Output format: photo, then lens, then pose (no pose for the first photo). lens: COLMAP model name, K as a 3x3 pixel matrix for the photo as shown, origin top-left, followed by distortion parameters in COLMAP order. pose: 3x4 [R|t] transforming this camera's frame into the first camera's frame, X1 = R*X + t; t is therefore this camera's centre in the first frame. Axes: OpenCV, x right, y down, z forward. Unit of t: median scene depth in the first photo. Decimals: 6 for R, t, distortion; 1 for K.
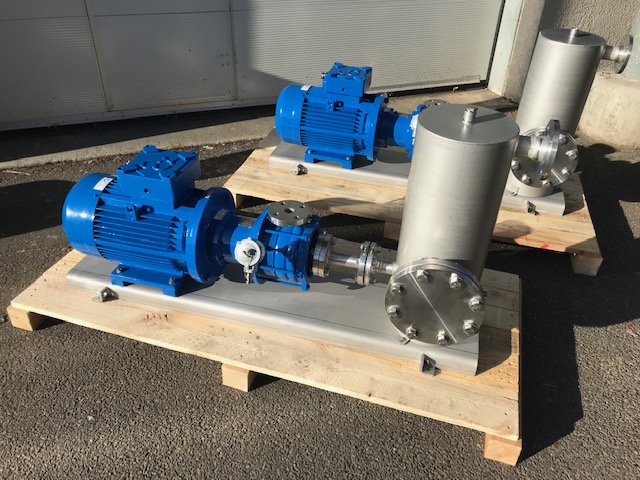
lens RADIAL K [[525.8, 0, 319.3], [0, 525.8, 239.0], [0, 0, 1]] dist [0.019770, -0.001732]
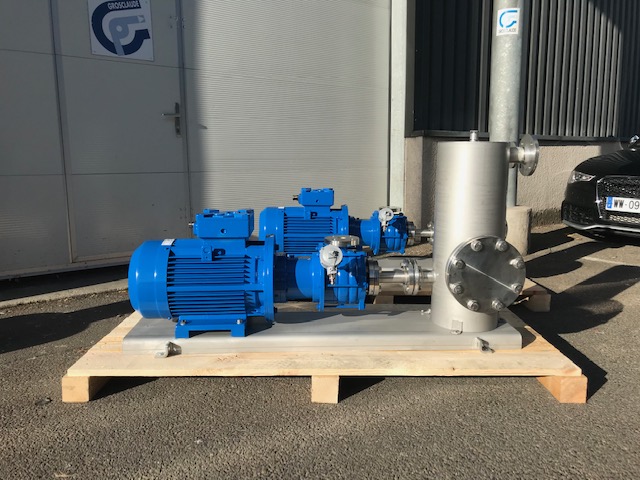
lens RADIAL K [[525.8, 0, 317.9], [0, 525.8, 241.2], [0, 0, 1]] dist [0.019770, -0.001732]
pose [[0.954944, -0.078096, 0.286325, -0.405294], [0.191216, 0.899726, -0.392338, 0.367043], [-0.226974, 0.429411, 0.874122, -0.031472]]
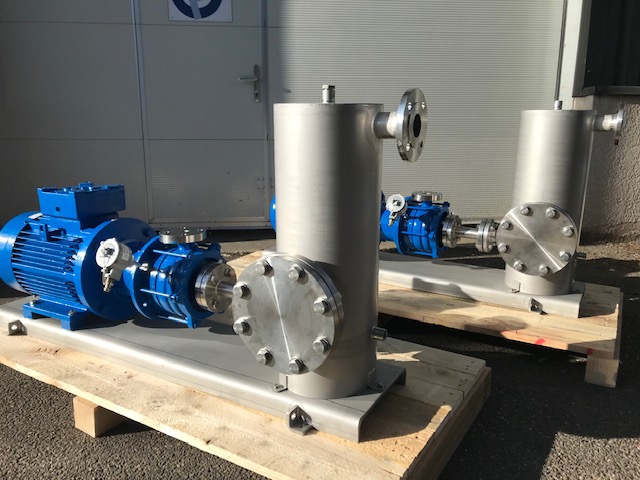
lens RADIAL K [[525.8, 0, 319.2], [0, 525.8, 237.1], [0, 0, 1]] dist [0.019770, -0.001732]
pose [[0.967611, 0.027612, -0.250930, 0.365761], [-0.119956, 0.924901, -0.360789, 0.233065], [0.222123, 0.379204, 0.898257, 0.195475]]
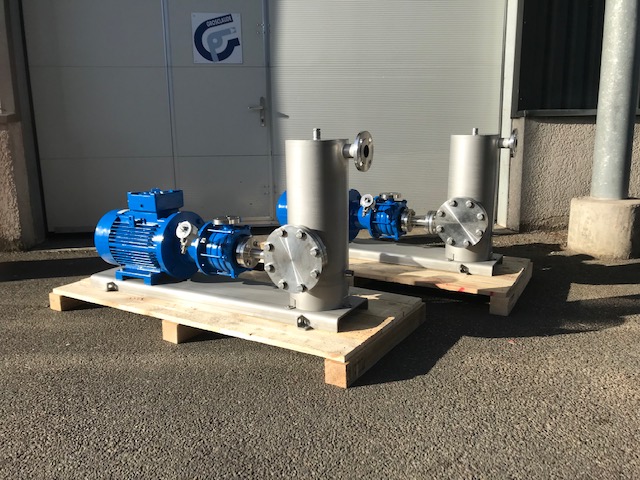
lens RADIAL K [[525.8, 0, 320.2], [0, 525.8, 238.8], [0, 0, 1]] dist [0.019770, -0.001732]
pose [[0.970449, 0.006786, -0.241211, 0.489251], [-0.100014, 0.921014, -0.376471, 0.465969], [0.219604, 0.389471, 0.894476, -0.203753]]
